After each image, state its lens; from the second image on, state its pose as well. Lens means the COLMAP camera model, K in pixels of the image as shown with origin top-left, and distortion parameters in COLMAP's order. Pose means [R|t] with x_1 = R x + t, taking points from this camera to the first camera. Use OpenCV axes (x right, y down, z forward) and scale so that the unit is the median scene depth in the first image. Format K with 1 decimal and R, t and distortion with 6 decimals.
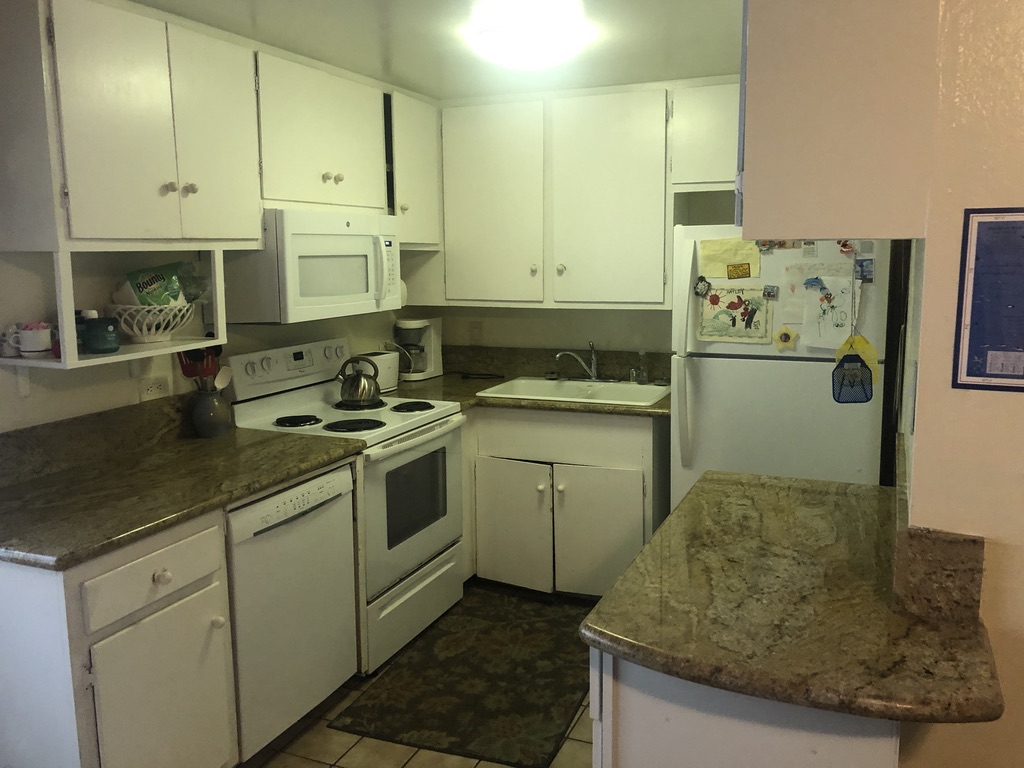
lens RADIAL K [[831.4, 0, 516.3], [0, 831.4, 385.8], [0, 0, 1]] dist [0.012018, 0.018293]
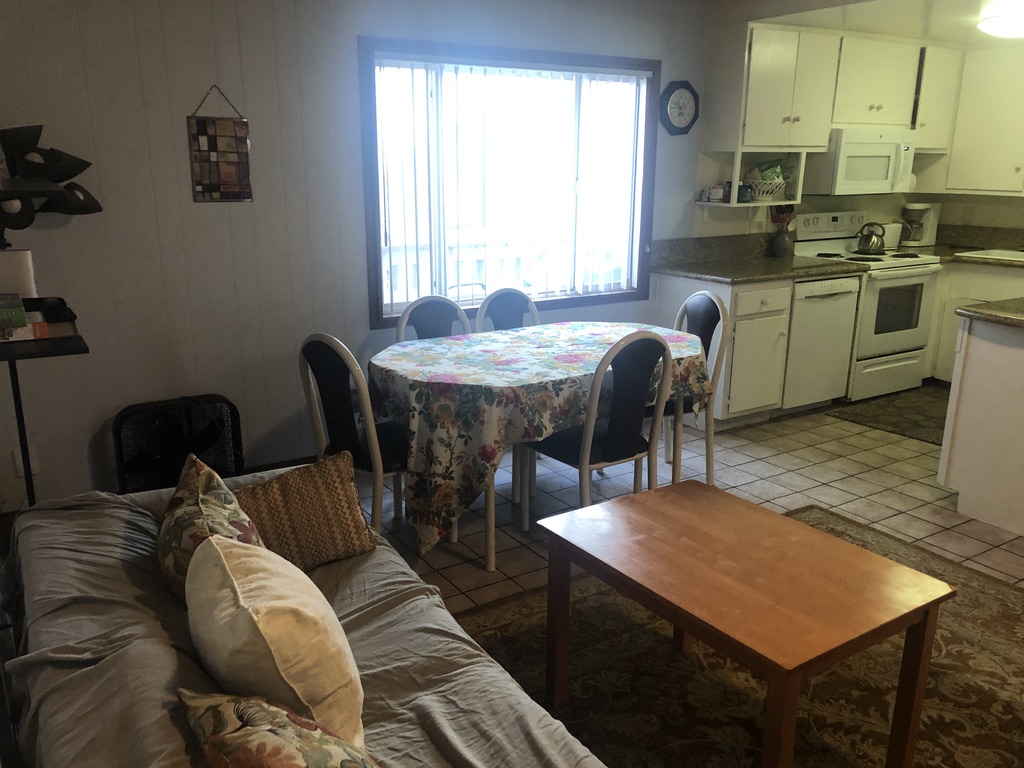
lens RADIAL K [[831.4, 0, 505.7], [0, 831.4, 389.4], [0, 0, 1]] dist [0.012018, 0.018293]
pose [[0.826480, 0.160533, -0.539593, 0.165152], [-0.101253, 0.985239, 0.138029, 0.153653], [0.553786, -0.059443, 0.830535, -0.857579]]
